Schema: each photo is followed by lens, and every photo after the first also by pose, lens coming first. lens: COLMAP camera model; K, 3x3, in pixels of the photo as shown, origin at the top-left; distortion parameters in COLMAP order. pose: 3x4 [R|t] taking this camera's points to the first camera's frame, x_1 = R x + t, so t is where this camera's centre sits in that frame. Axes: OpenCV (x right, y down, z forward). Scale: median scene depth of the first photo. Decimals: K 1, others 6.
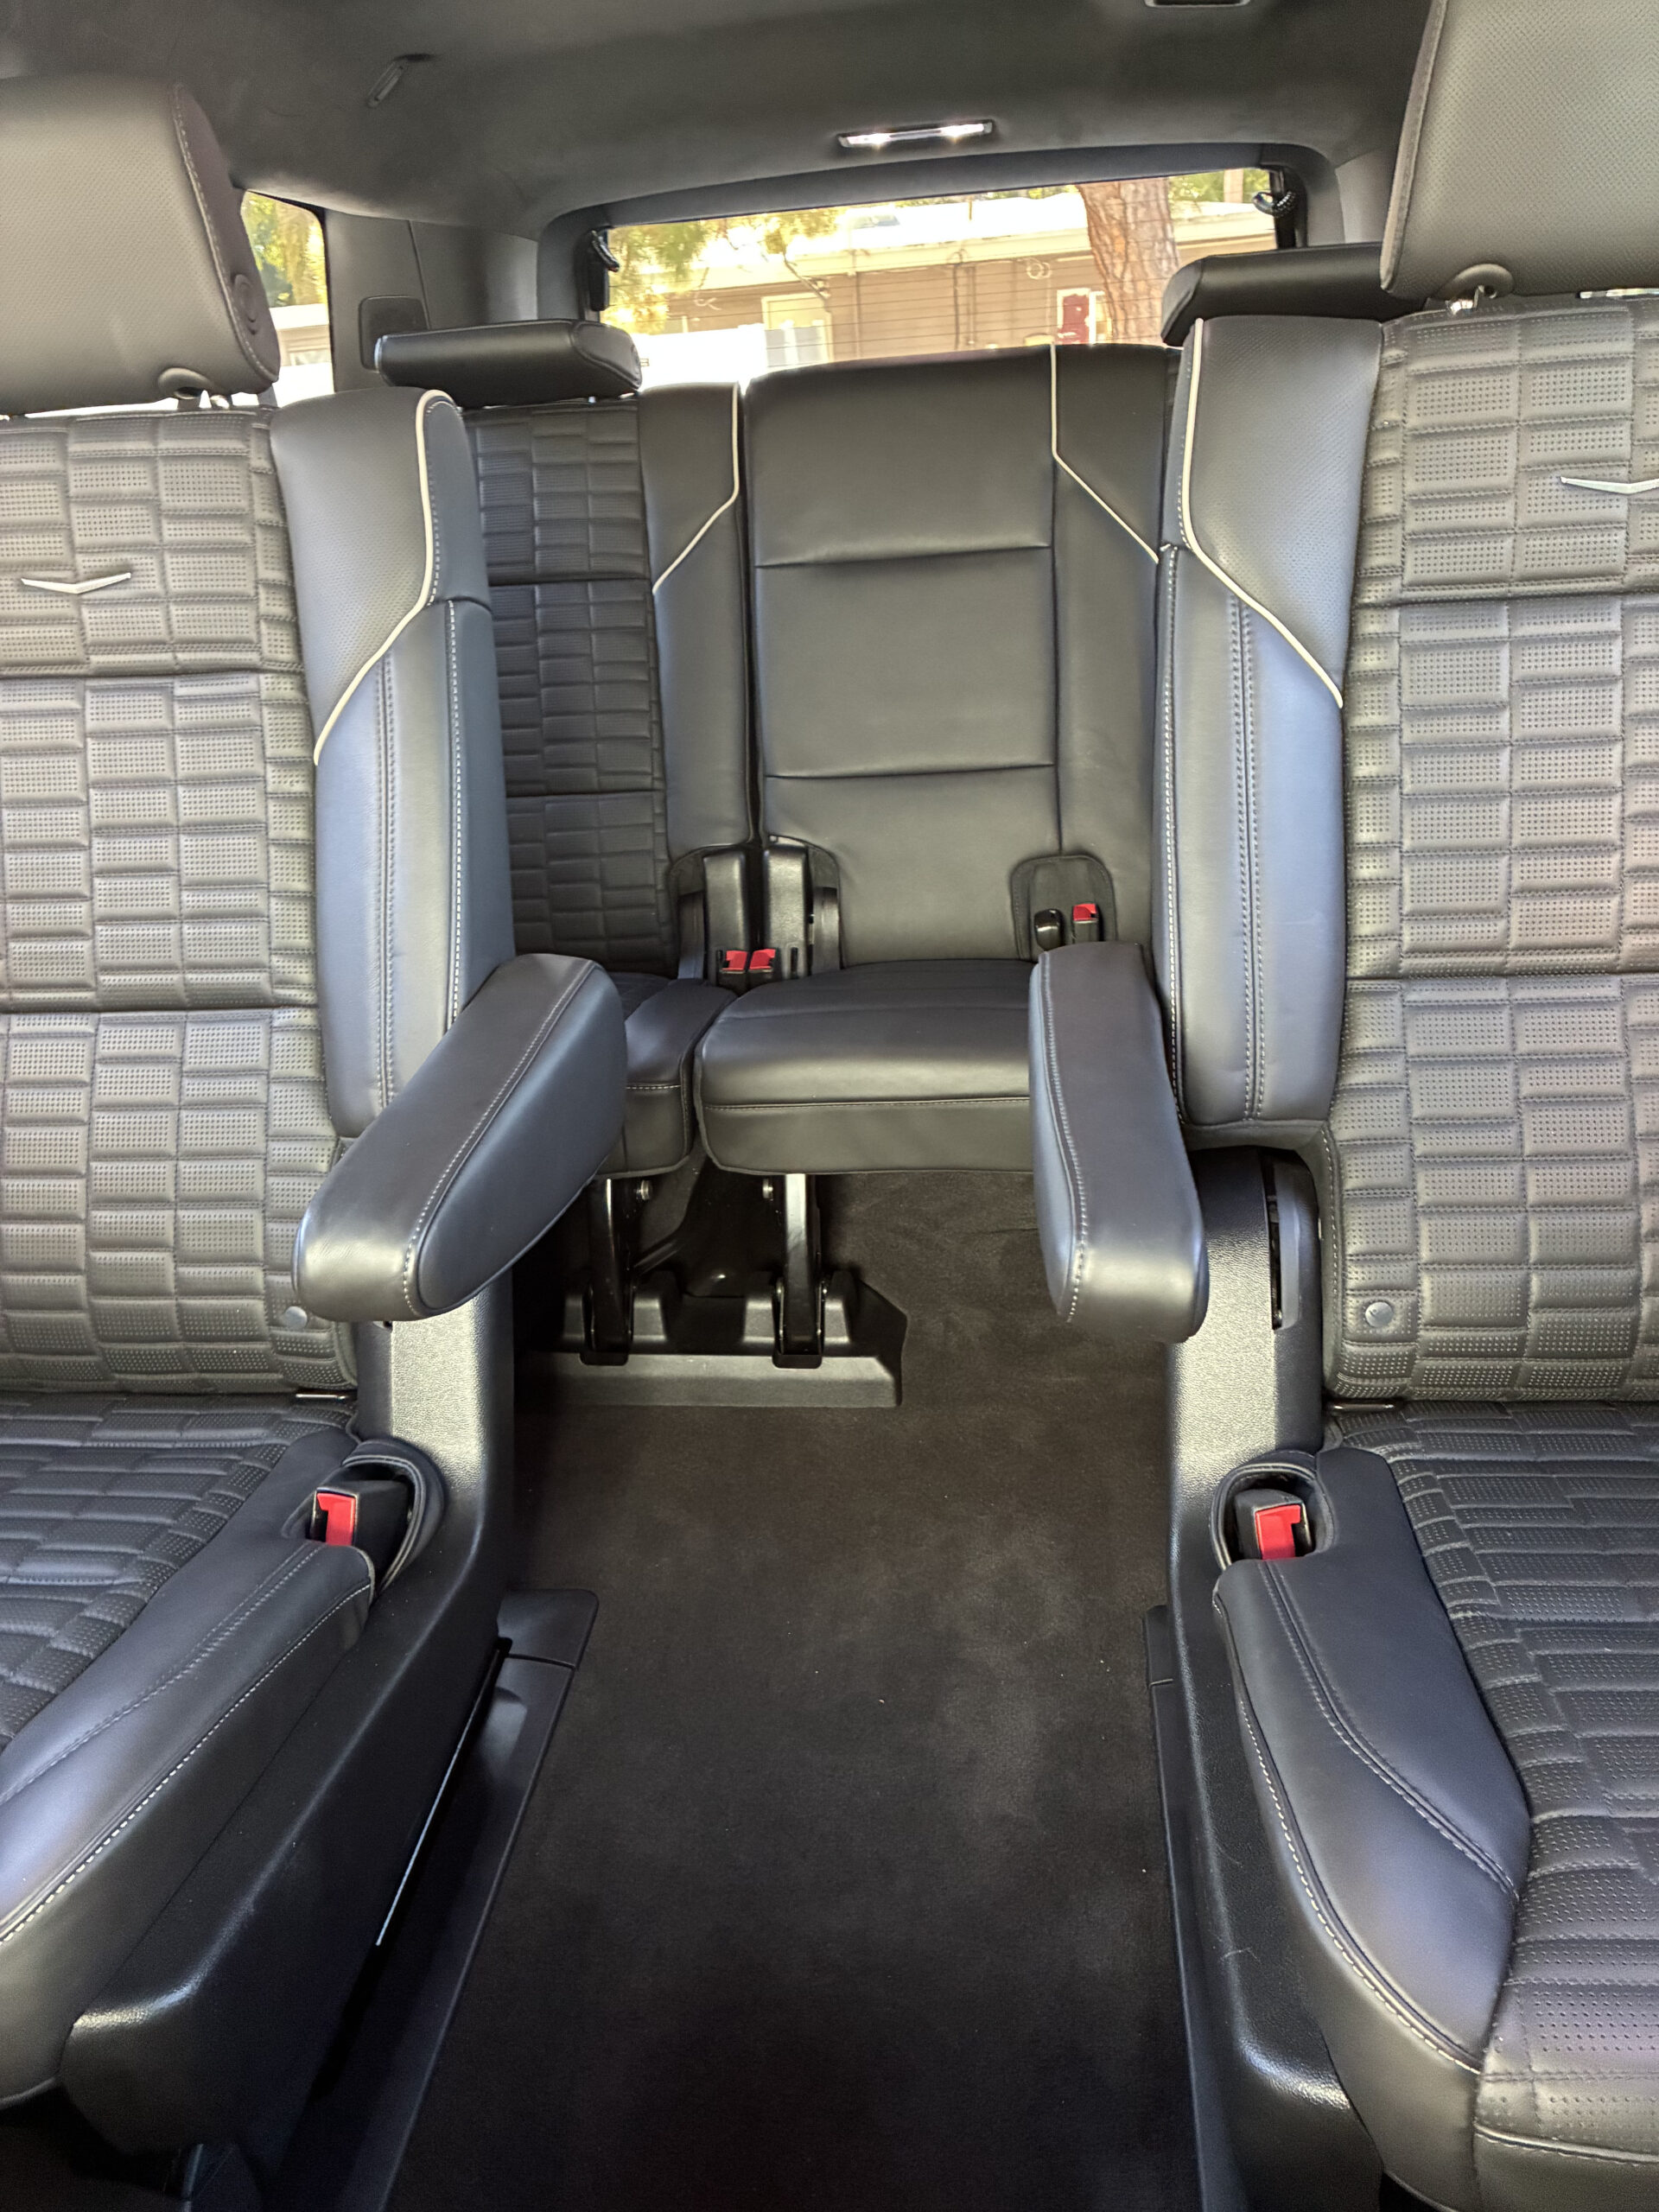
lens RADIAL K [[1718.2, 0, 829.5], [0, 1718.2, 1106.0], [0, 0, 1]] dist [0.071171, -0.118158]
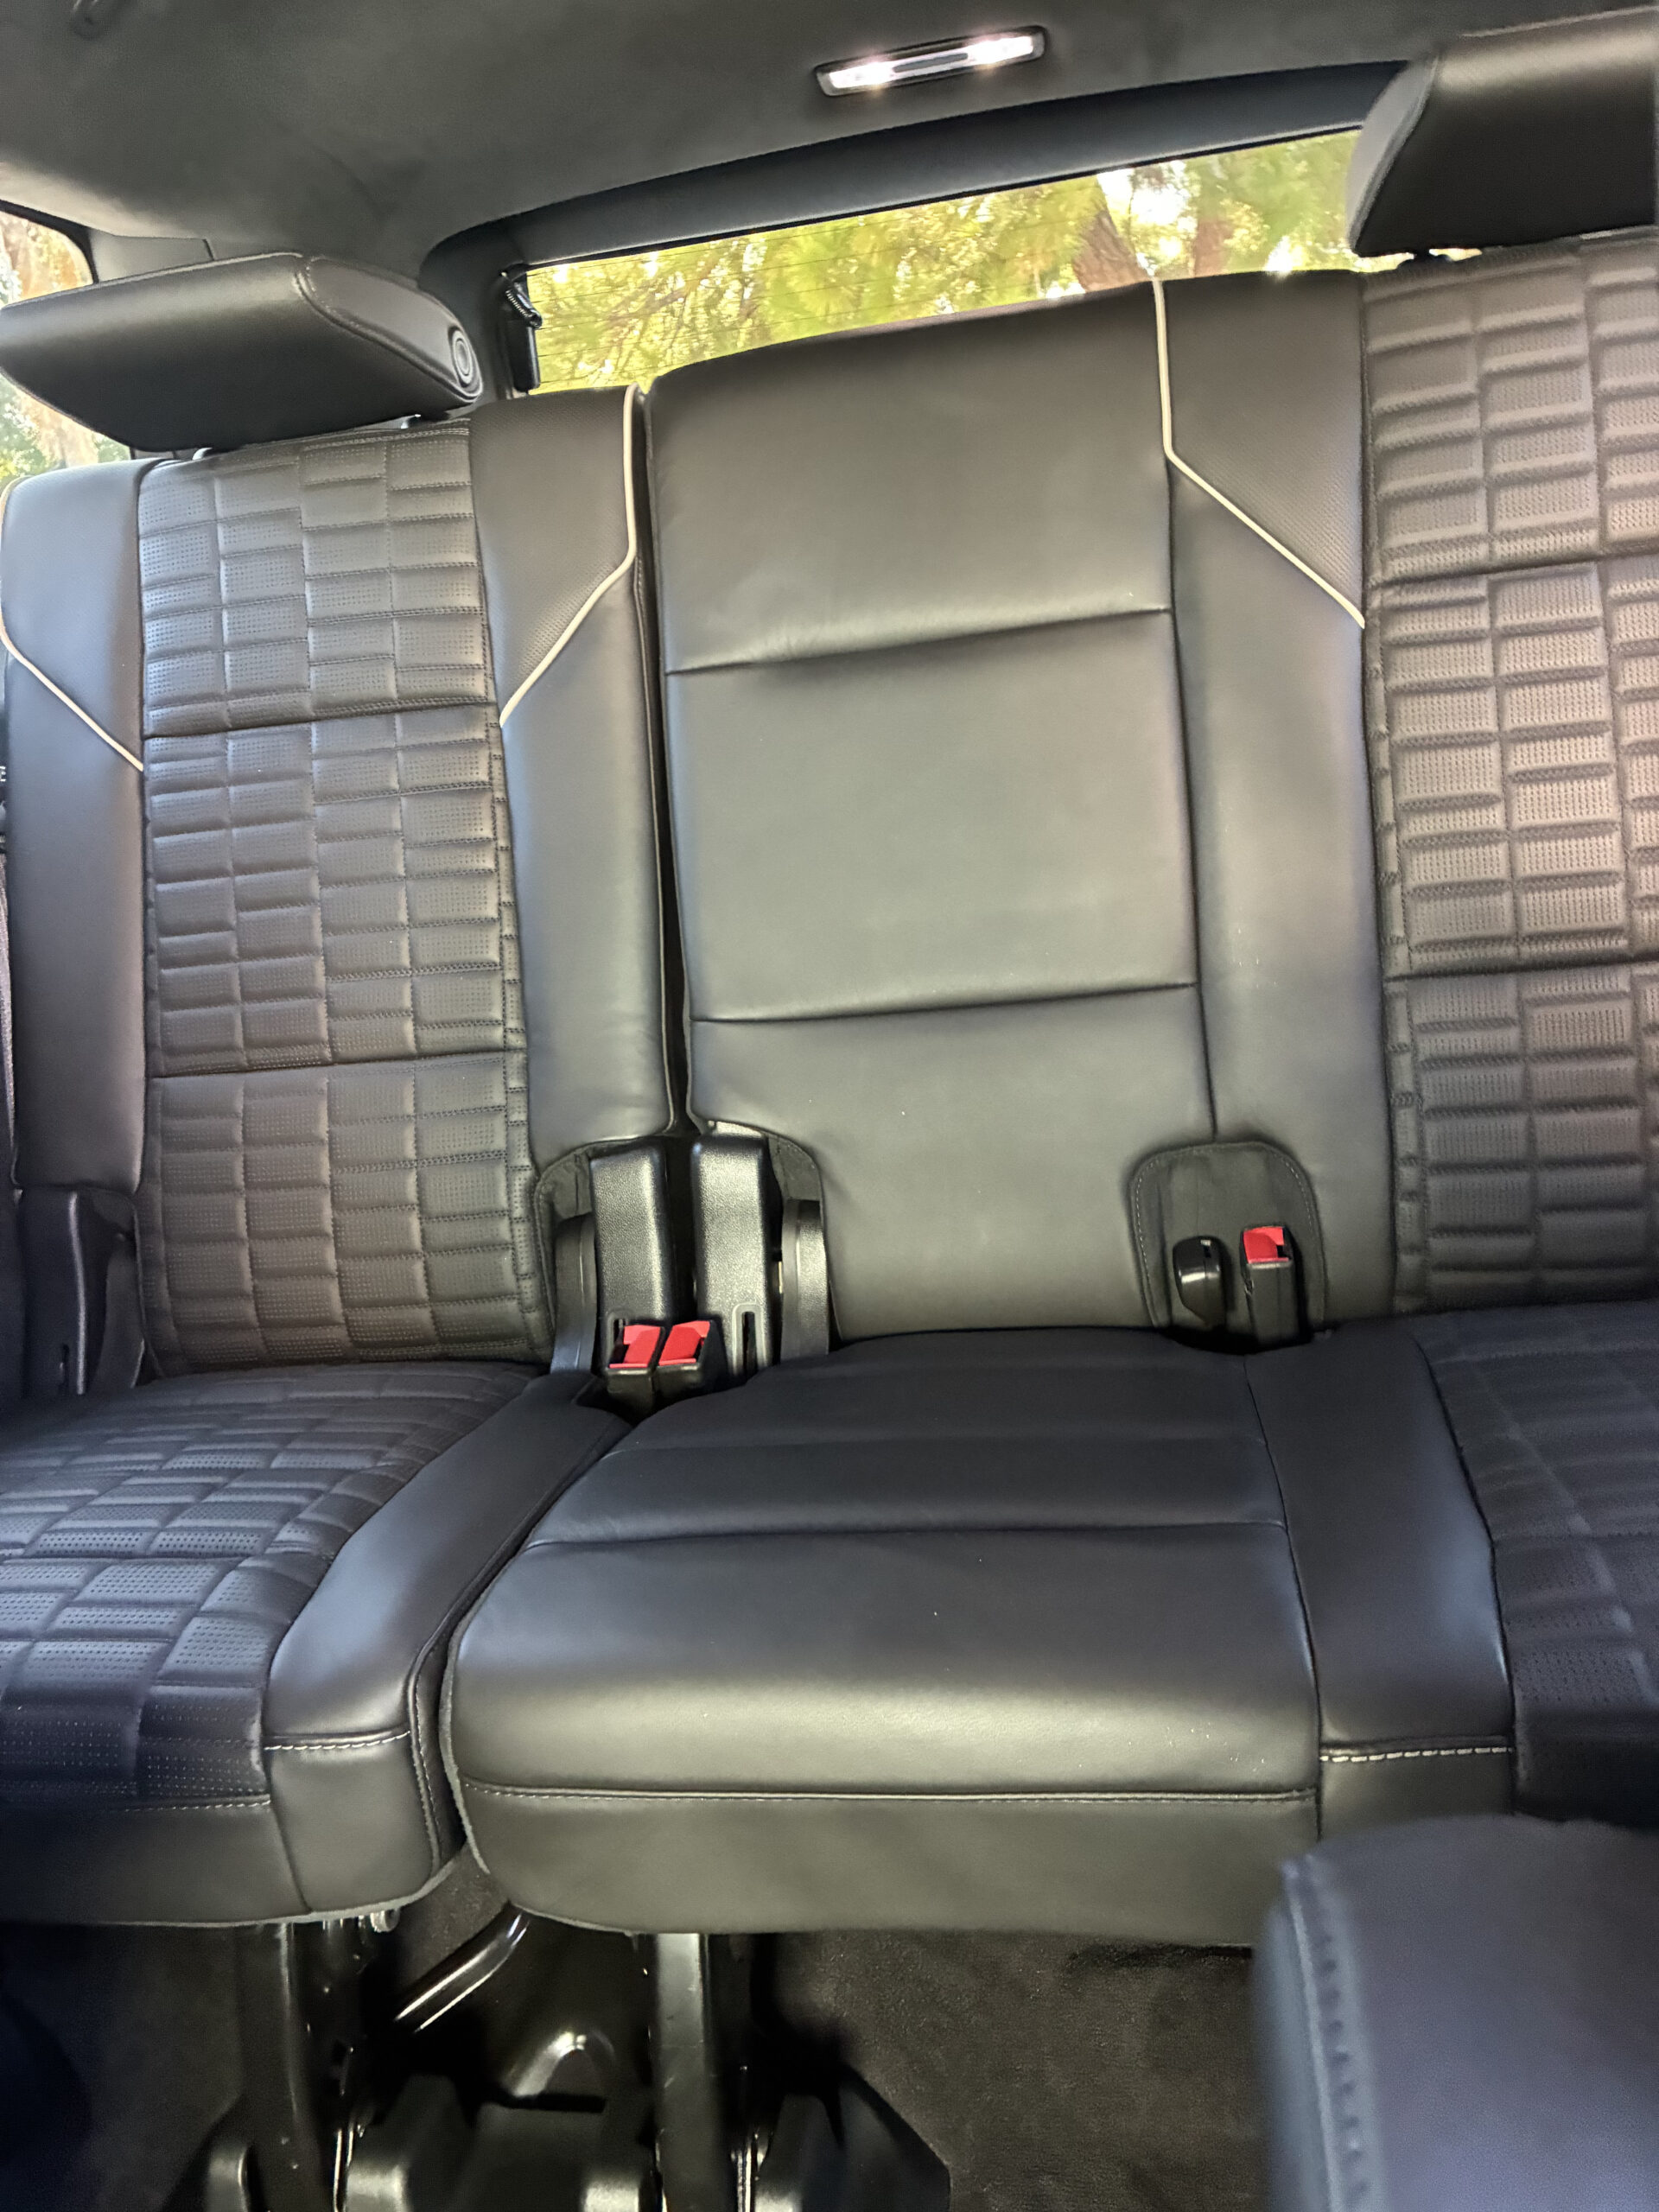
lens RADIAL K [[1718.2, 0, 829.5], [0, 1718.2, 1106.0], [0, 0, 1]] dist [0.071171, -0.118158]
pose [[0.997367, -0.034793, -0.063621, 0.044939], [0.027479, 0.993279, -0.112433, -0.095760], [0.067105, 0.110389, 0.991621, 0.429222]]
